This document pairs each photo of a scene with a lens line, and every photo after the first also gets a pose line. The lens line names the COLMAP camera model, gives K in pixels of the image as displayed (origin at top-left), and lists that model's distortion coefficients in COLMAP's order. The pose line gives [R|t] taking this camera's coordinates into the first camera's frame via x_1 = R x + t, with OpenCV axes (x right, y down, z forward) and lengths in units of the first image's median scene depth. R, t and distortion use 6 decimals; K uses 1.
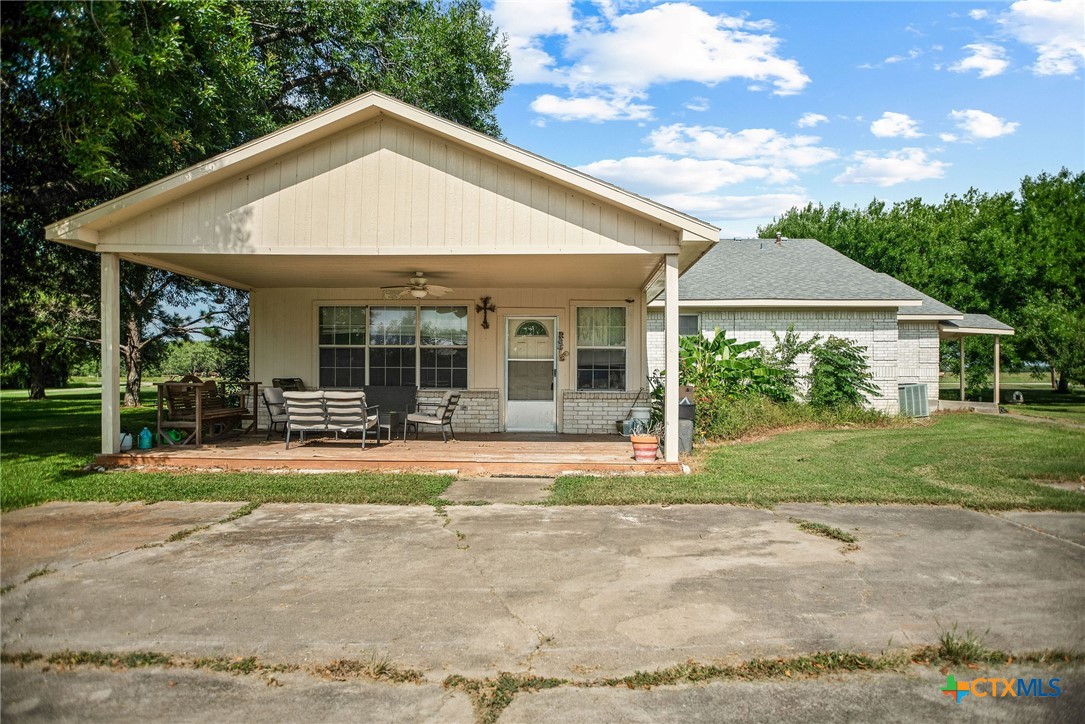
lens RADIAL K [[619.1, 0, 538.0], [0, 619.1, 363.0], [0, 0, 1]] dist [0.002465, 0.000891]
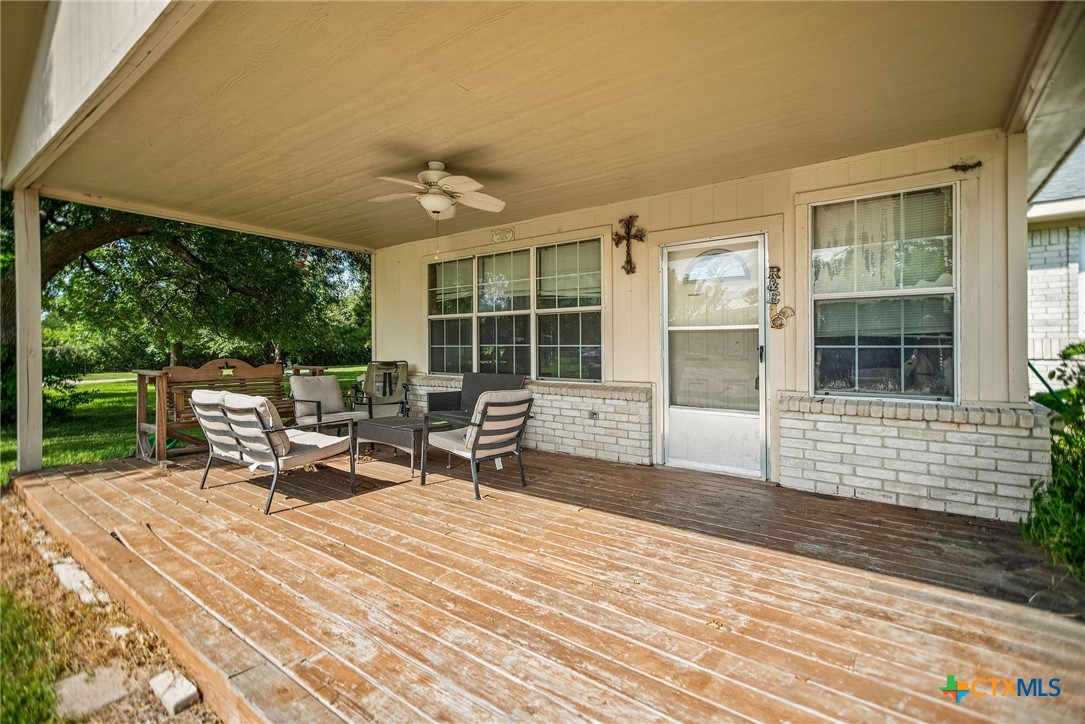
lens RADIAL K [[492.5, 0, 561.1], [0, 492.5, 344.4], [0, 0, 1]] dist [0.011489, 0.000217]
pose [[0.839248, -0.011146, -0.543635, 0.063000], [0.015422, 0.999876, 0.003308, 0.003164], [0.543530, -0.011160, 0.839315, 0.366473]]
